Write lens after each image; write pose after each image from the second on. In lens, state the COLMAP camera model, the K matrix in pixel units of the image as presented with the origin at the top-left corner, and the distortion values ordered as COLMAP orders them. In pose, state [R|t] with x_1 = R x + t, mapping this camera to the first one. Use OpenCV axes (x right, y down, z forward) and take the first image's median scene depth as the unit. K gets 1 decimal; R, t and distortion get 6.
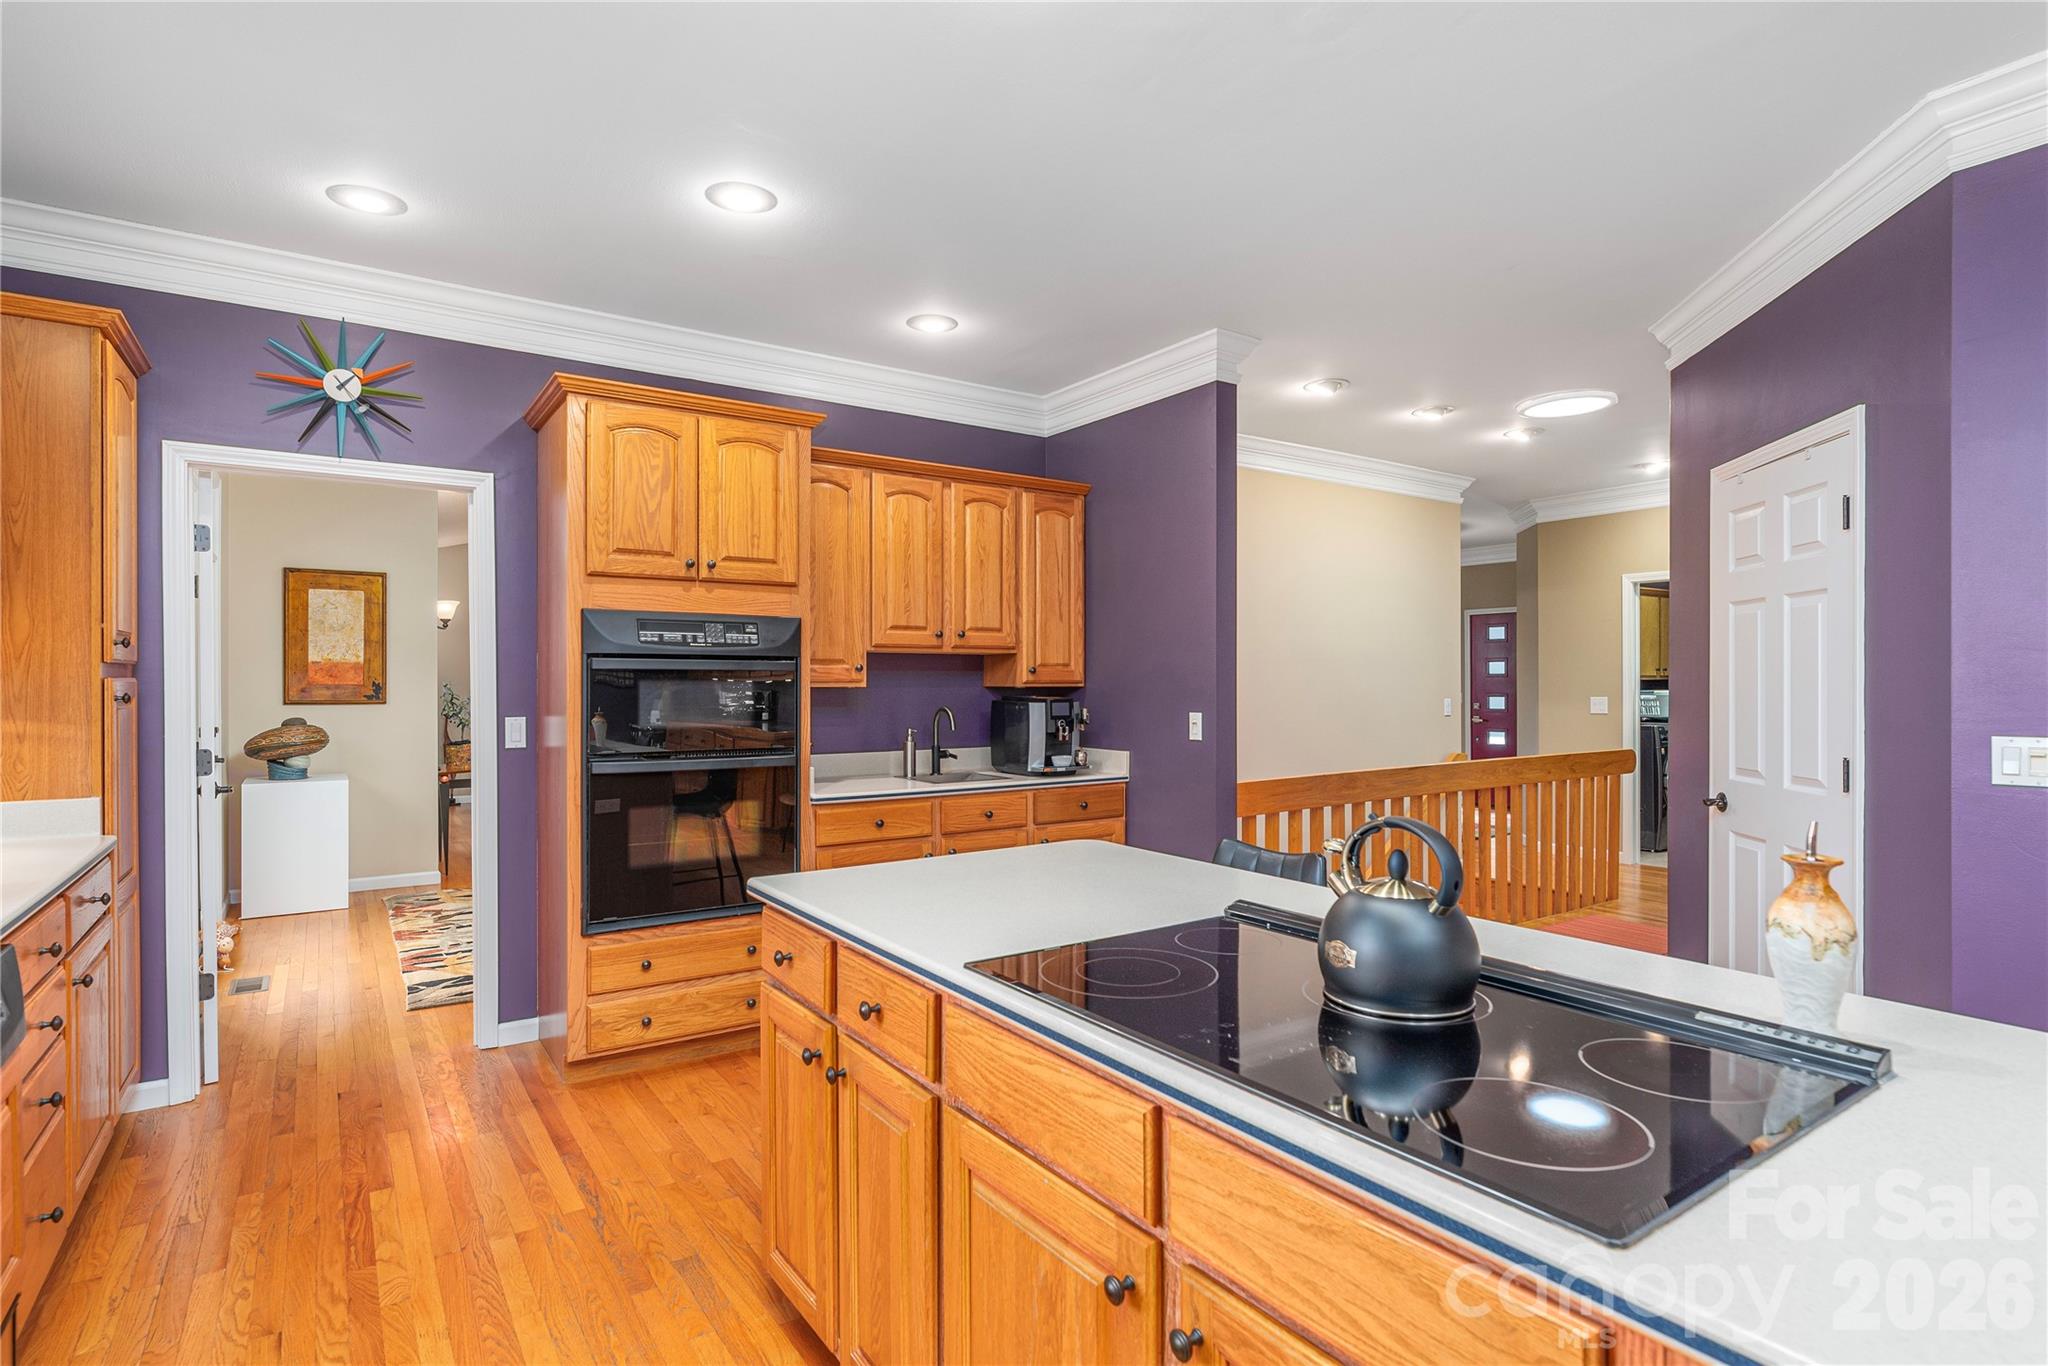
lens RADIAL K [[1022.5, 0, 1027.7], [0, 1022.5, 689.8], [0, 0, 1]] dist [0.003336, 0.000320]
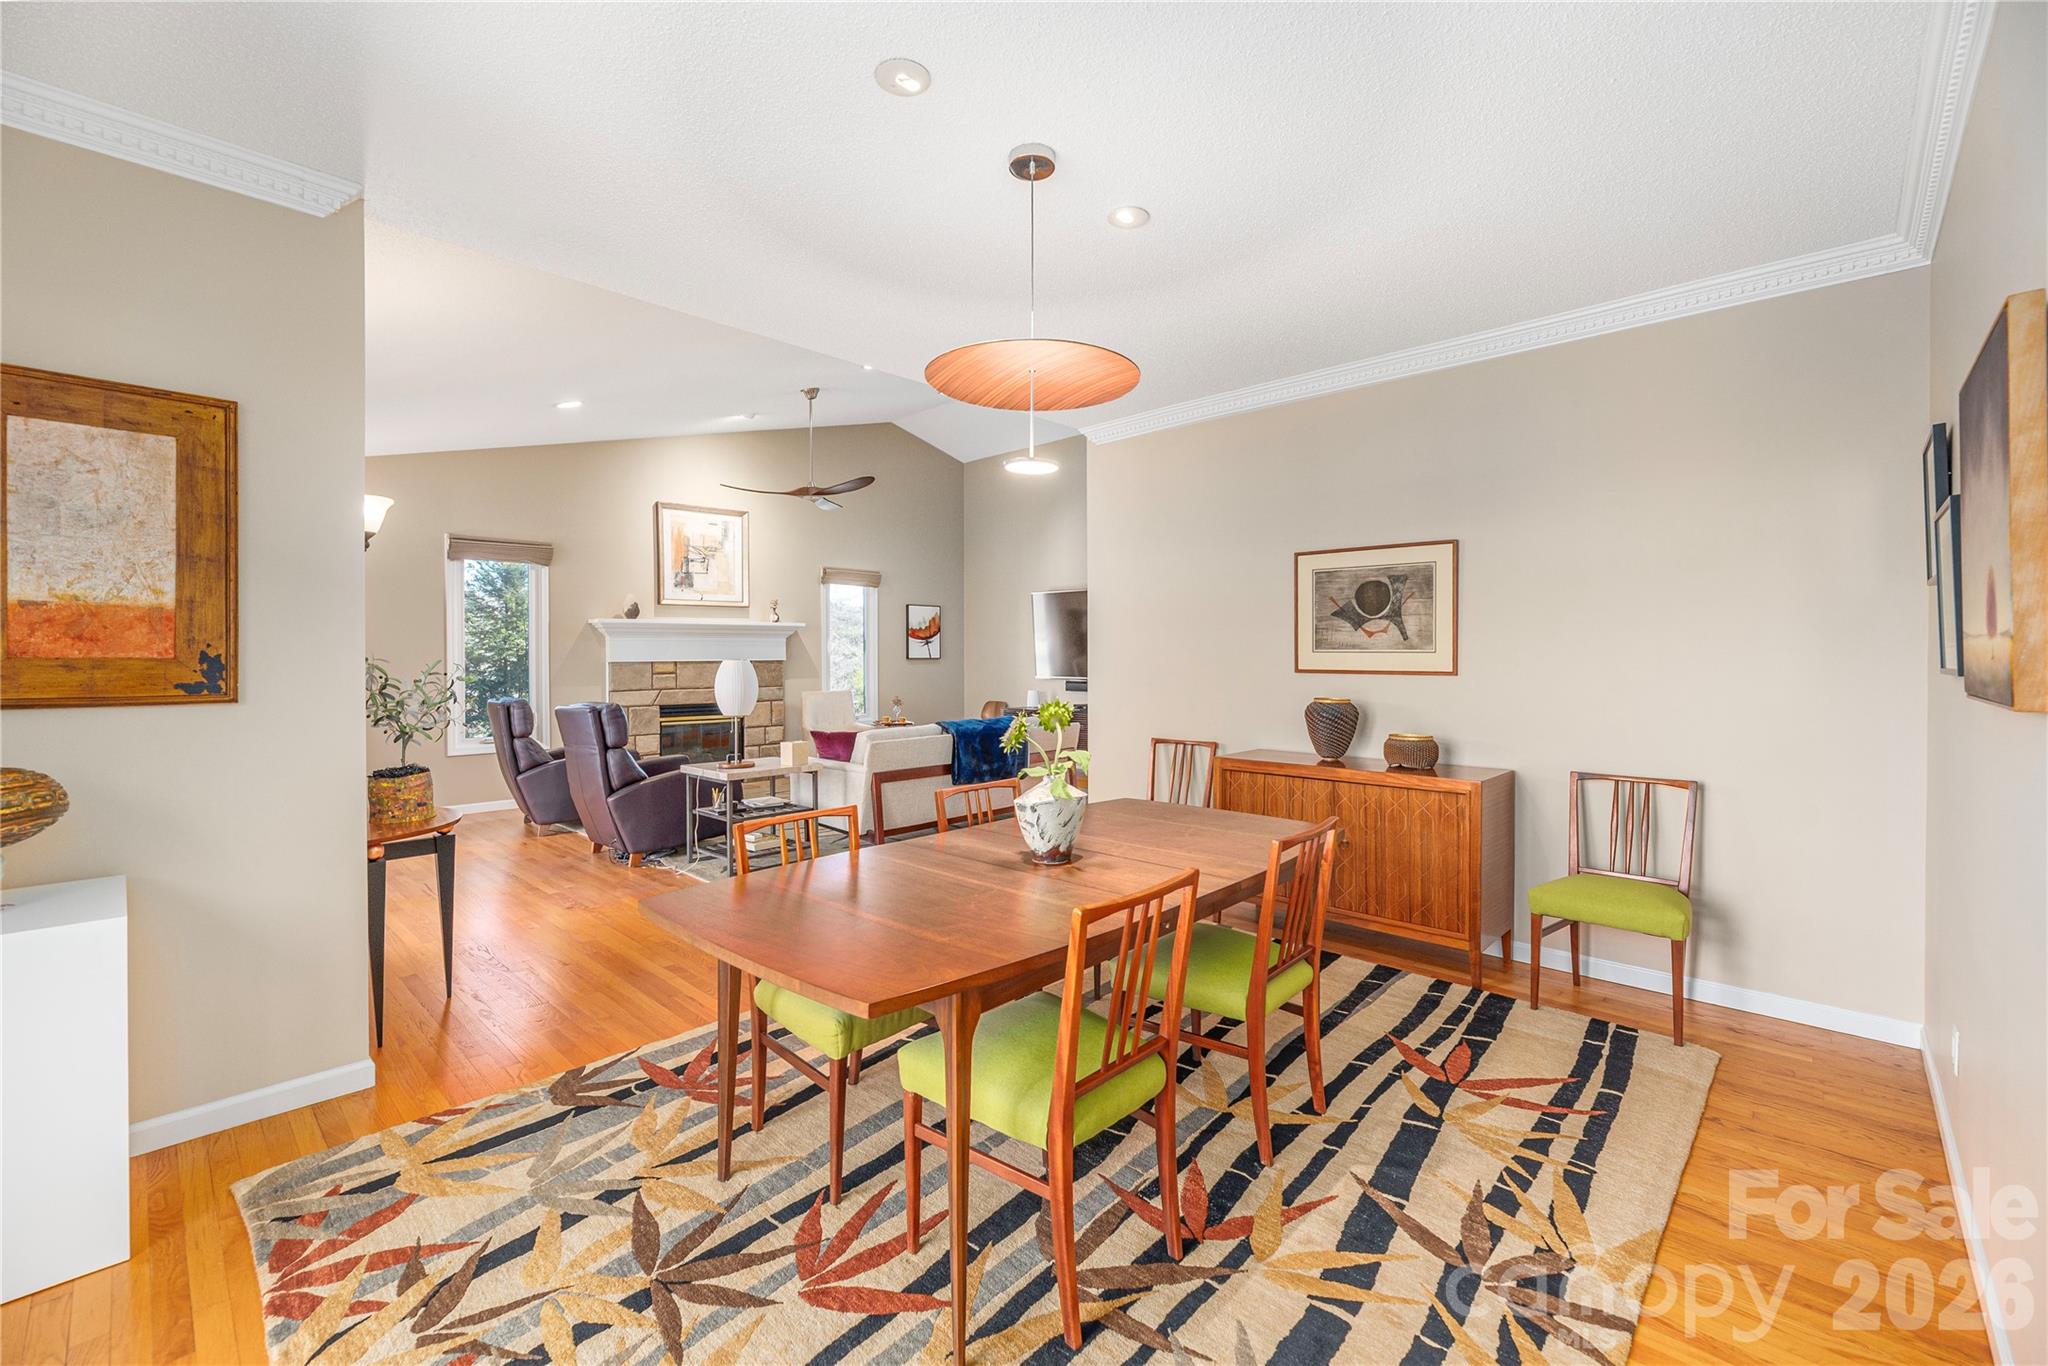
lens RADIAL K [[834.6, 0, 1026.3], [0, 834.6, 667.9], [0, 0, 1]] dist [-0.002255, 0.000640]
pose [[0.977036, -0.002796, 0.213054, -0.377238], [0.001264, 0.999972, 0.007324, -0.003500], [-0.213068, -0.006887, 0.977013, 0.586565]]
